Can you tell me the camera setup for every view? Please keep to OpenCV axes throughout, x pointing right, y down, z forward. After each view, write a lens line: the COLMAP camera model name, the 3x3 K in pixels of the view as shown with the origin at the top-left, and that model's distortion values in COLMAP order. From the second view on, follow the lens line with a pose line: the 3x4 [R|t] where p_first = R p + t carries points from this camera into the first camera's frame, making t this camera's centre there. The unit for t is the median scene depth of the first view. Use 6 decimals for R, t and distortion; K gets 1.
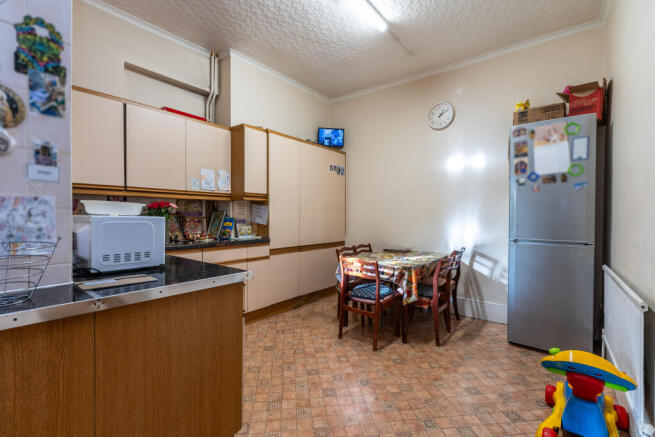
lens RADIAL K [[295.6, 0, 326.4], [0, 295.6, 219.1], [0, 0, 1]] dist [0.002541, 0.000115]
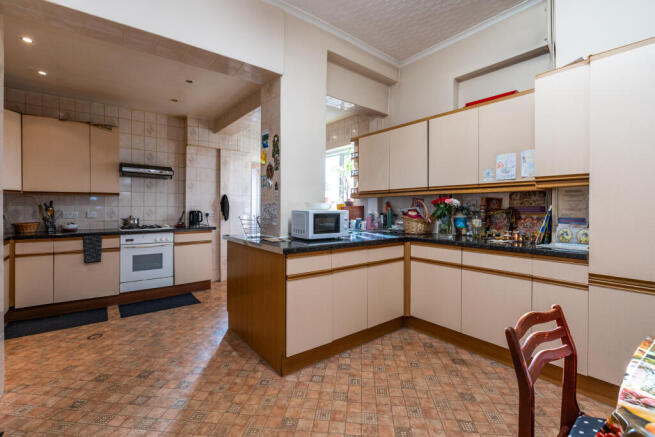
lens RADIAL K [[295.6, 0, 325.1], [0, 295.6, 206.5], [0, 0, 1]] dist [0.002541, 0.000115]
pose [[-0.247823, -0.013453, -0.968712, 0.521609], [-0.019498, 0.999770, -0.008896, -0.008012], [0.968609, 0.016684, -0.248029, 0.745707]]
